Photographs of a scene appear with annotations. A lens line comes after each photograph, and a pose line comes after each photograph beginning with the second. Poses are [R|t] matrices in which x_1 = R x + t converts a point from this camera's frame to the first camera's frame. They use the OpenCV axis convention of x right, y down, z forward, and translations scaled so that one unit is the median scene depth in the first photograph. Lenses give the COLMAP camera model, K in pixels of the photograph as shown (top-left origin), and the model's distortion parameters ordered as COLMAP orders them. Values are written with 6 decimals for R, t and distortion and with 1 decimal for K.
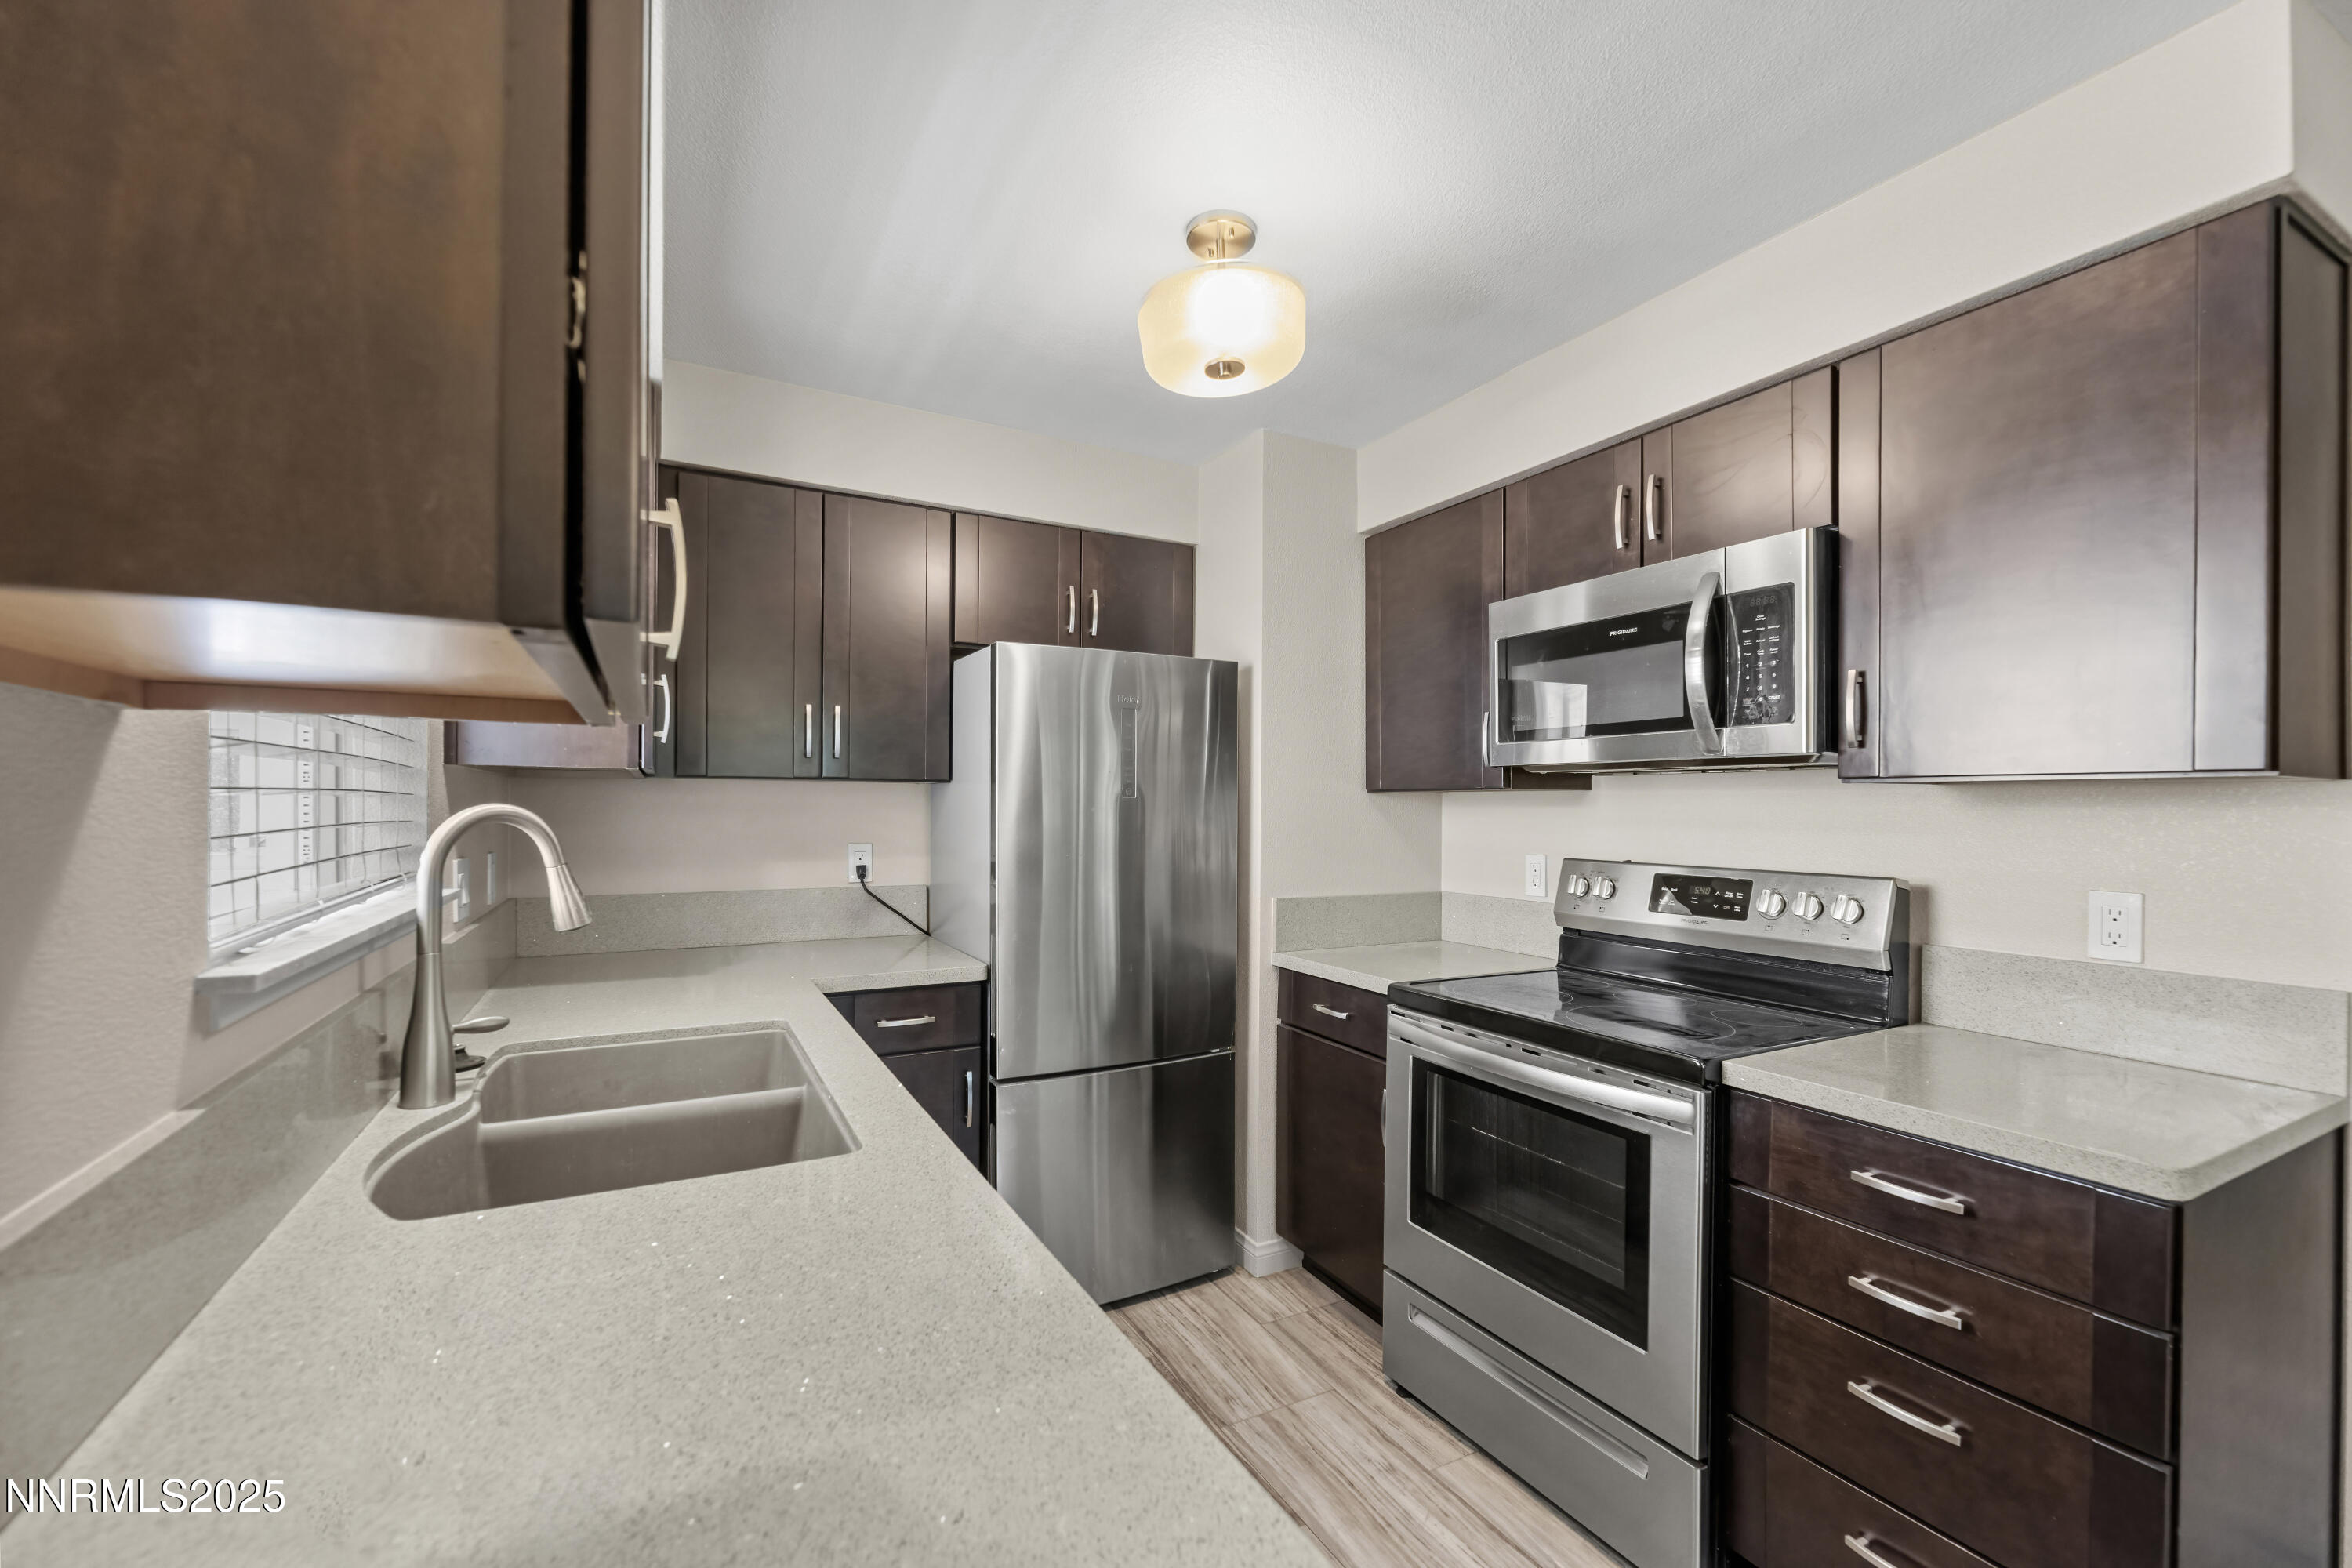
lens RADIAL K [[959.0, 0, 1170.5], [0, 959.0, 807.2], [0, 0, 1]] dist [0.003709, 0.000055]
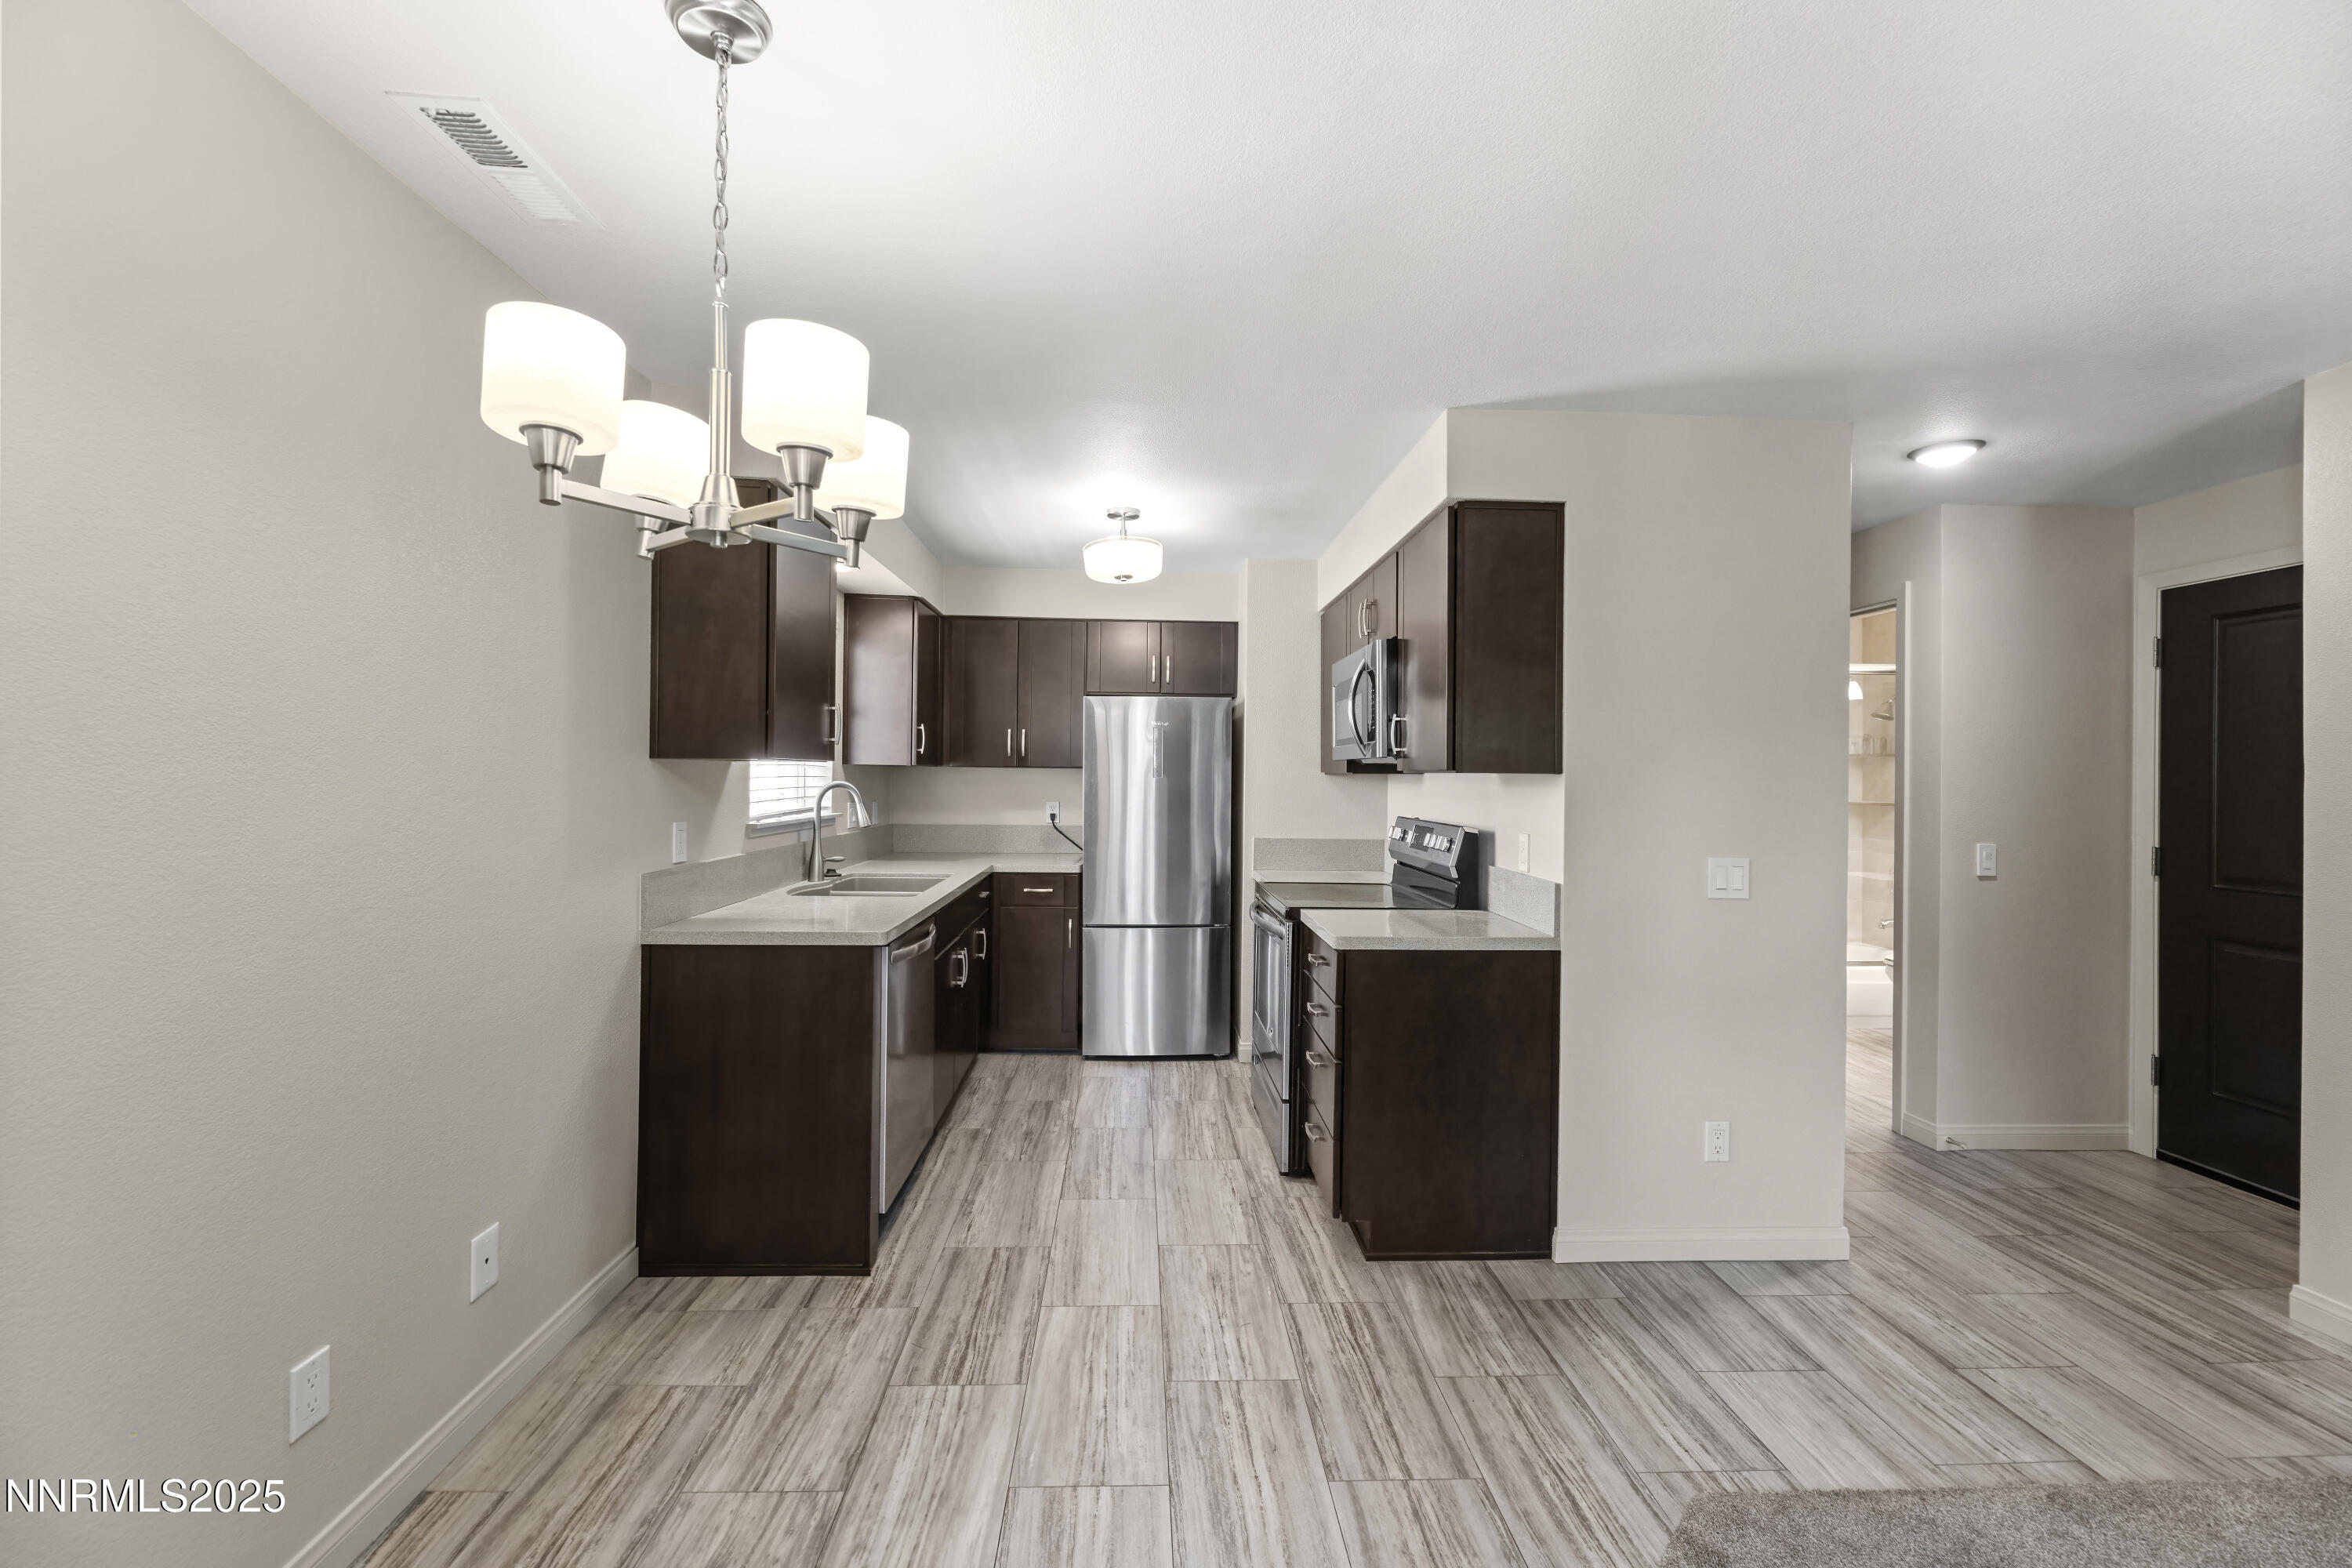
lens RADIAL K [[959.0, 0, 1184.8], [0, 959.0, 767.8], [0, 0, 1]] dist [0.003709, 0.000055]
pose [[0.903727, 0.000635, -0.428108, 0.904187], [-0.005191, 0.999942, -0.009475, -0.013238], [0.428077, 0.010785, 0.903678, -0.710150]]
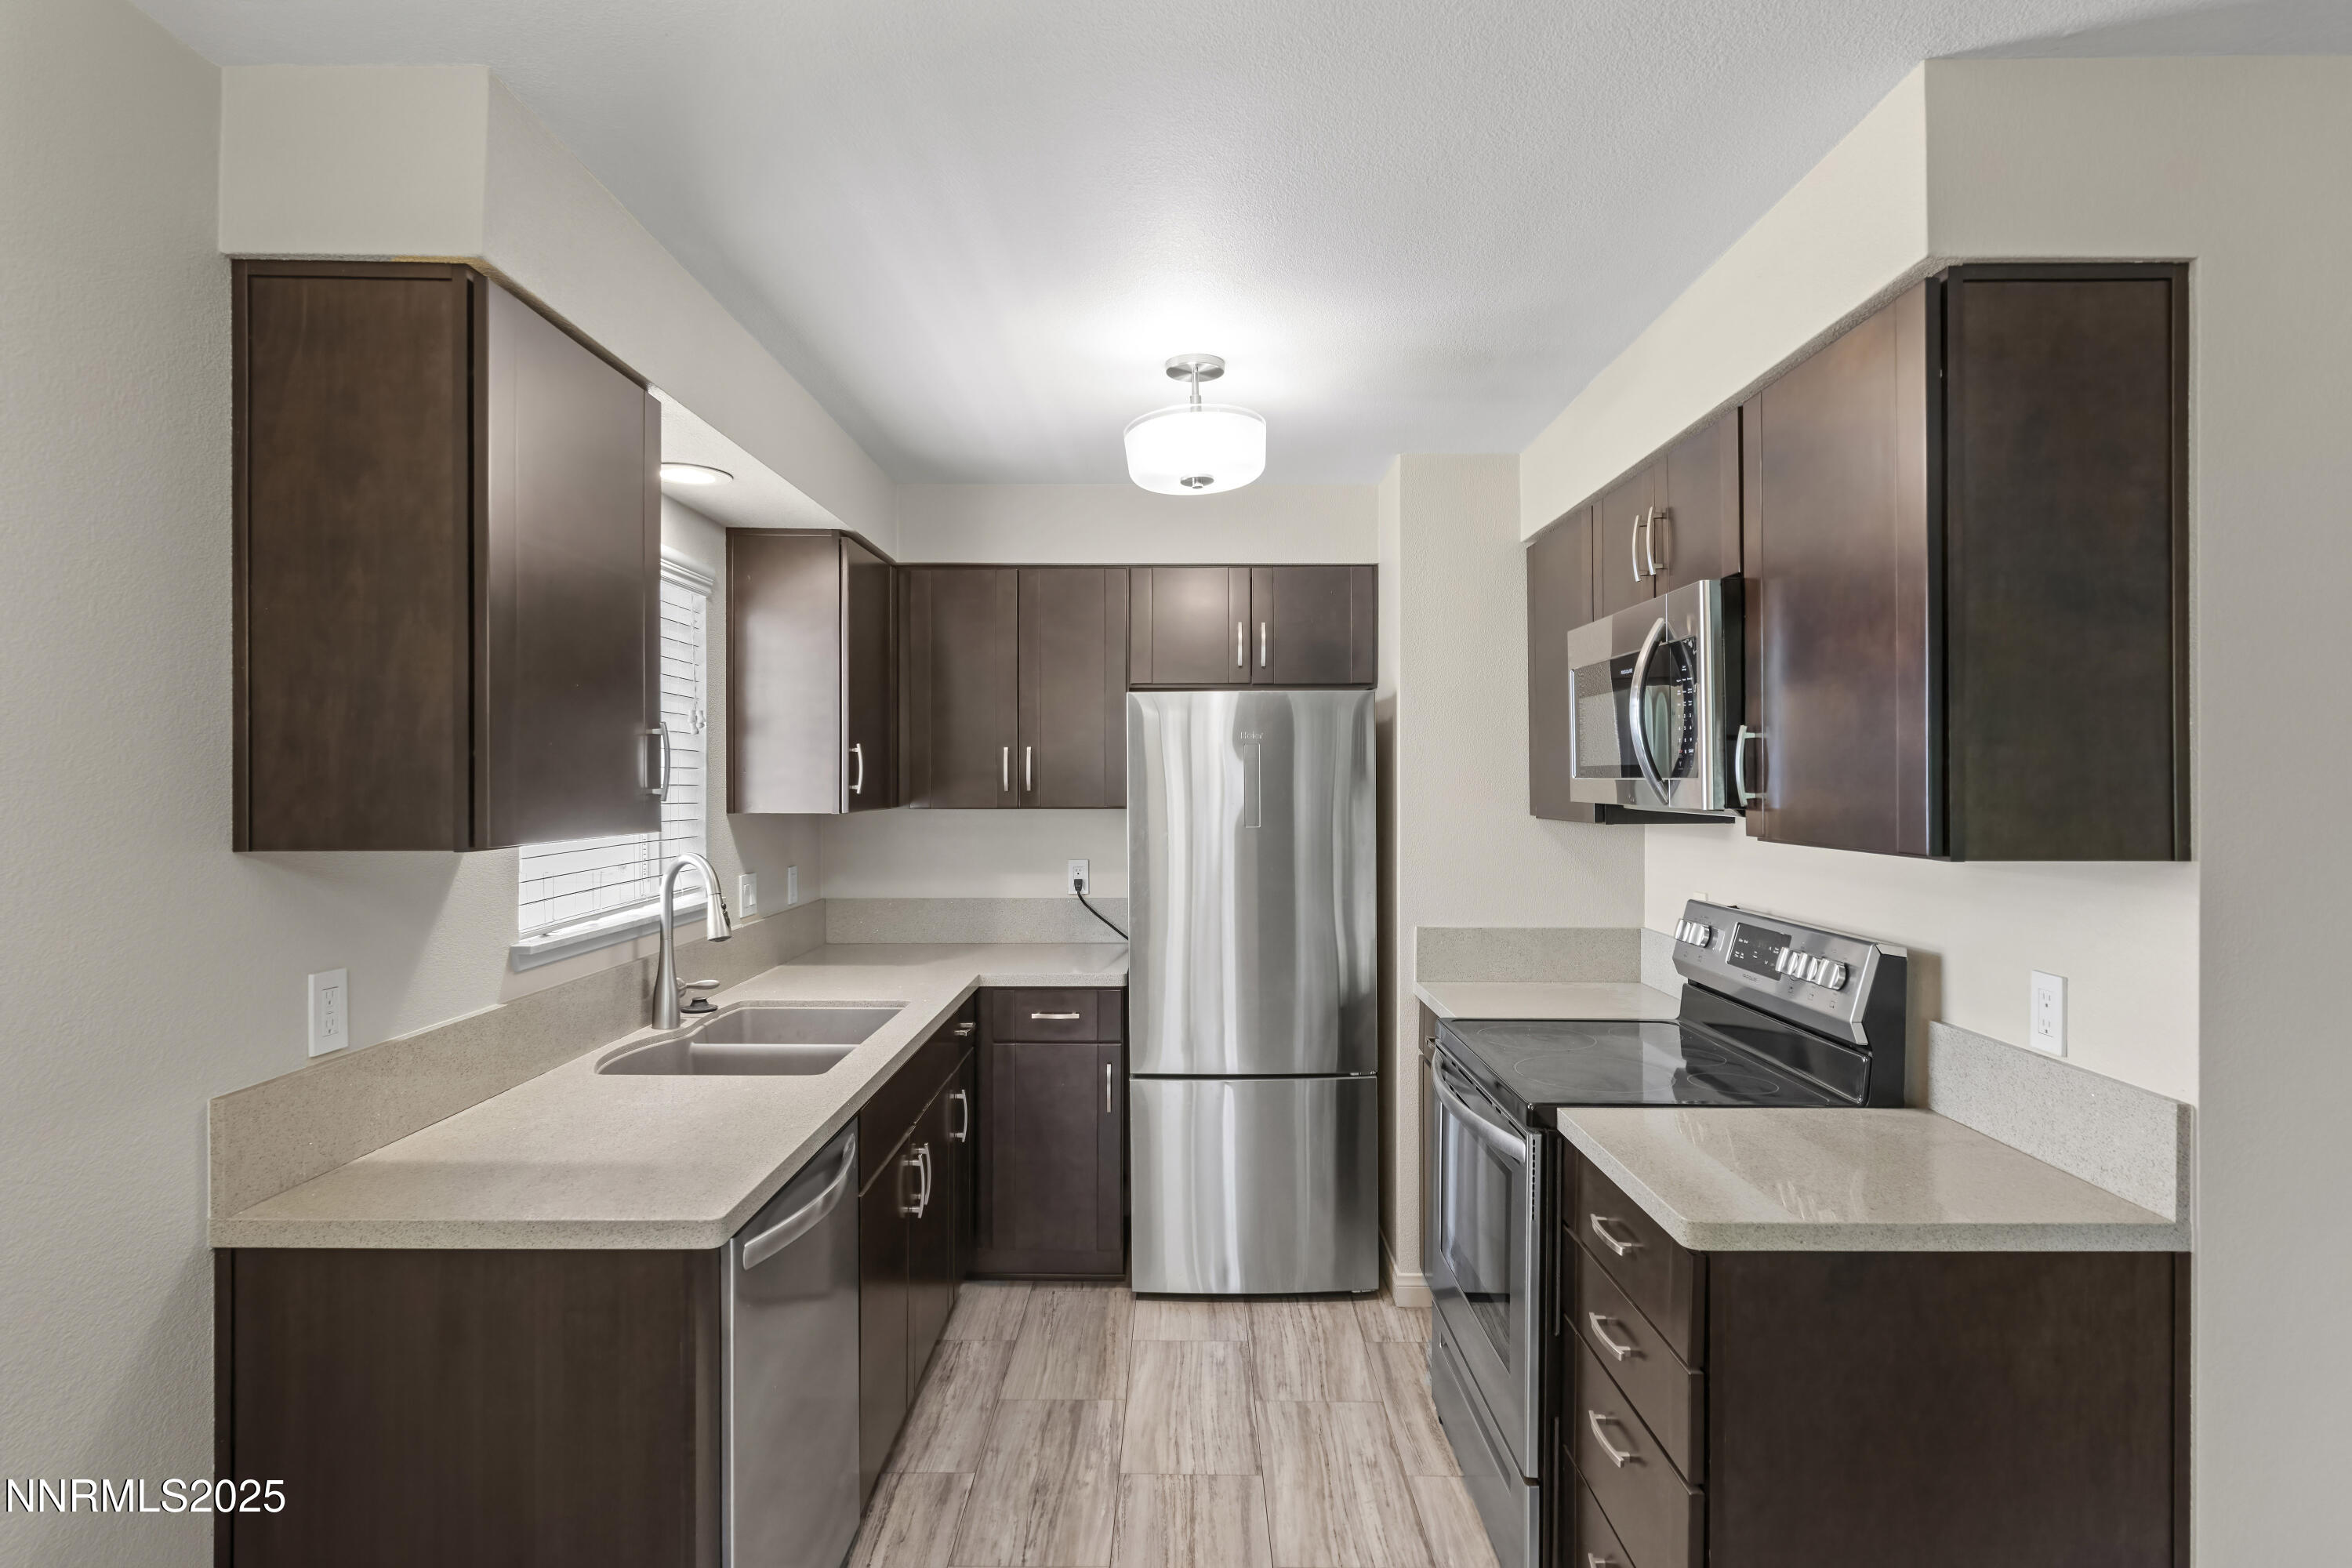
lens RADIAL K [[1220.4, 0, 1181.3], [0, 1220.4, 778.8], [0, 0, 1]] dist [0.013571, -0.000477]
pose [[0.879159, -0.007130, -0.476476, 0.629351], [0.007179, 0.999973, -0.001719, -0.072724], [0.476475, -0.001909, 0.879186, -0.280016]]
